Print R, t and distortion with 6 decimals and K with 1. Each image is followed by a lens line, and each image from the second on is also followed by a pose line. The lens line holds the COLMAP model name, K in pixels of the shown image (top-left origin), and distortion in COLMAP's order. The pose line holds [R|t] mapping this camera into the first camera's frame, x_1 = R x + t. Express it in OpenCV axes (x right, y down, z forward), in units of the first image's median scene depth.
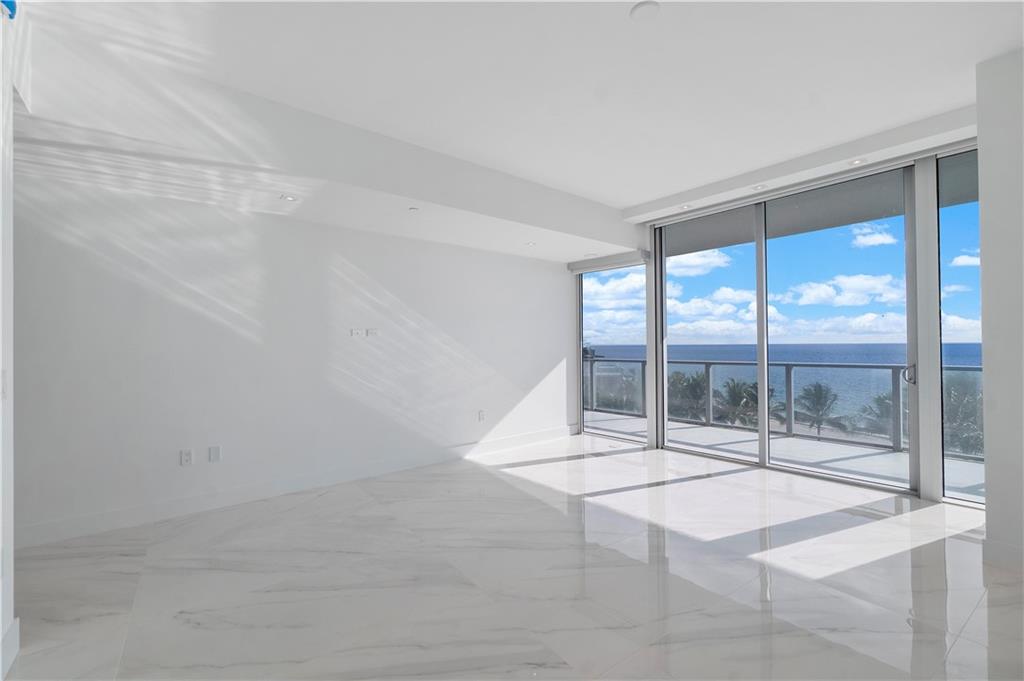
lens RADIAL K [[462.0, 0, 512.0], [0, 462.0, 340.5], [0, 0, 1]] dist [0.028582, -0.000263]
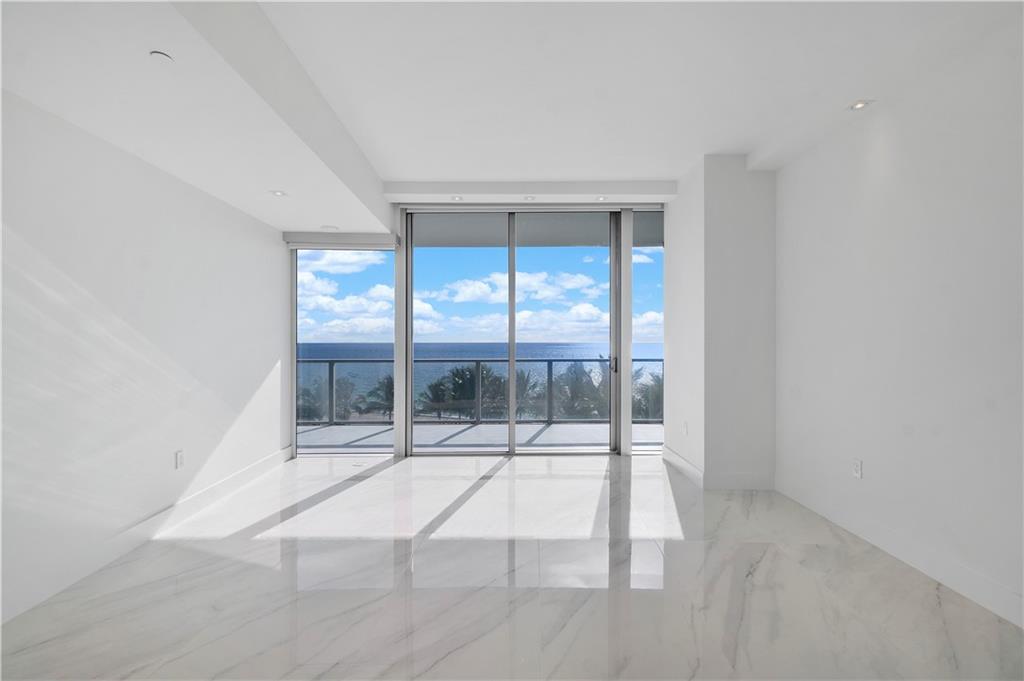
lens RADIAL K [[450.7, 0, 507.7], [0, 450.7, 338.4], [0, 0, 1]] dist [0.001797, 0.001101]
pose [[0.625806, 0.014358, 0.779846, -0.249209], [-0.013131, 0.999883, -0.007872, 0.006595], [-0.779868, -0.005314, 0.625921, 0.296650]]
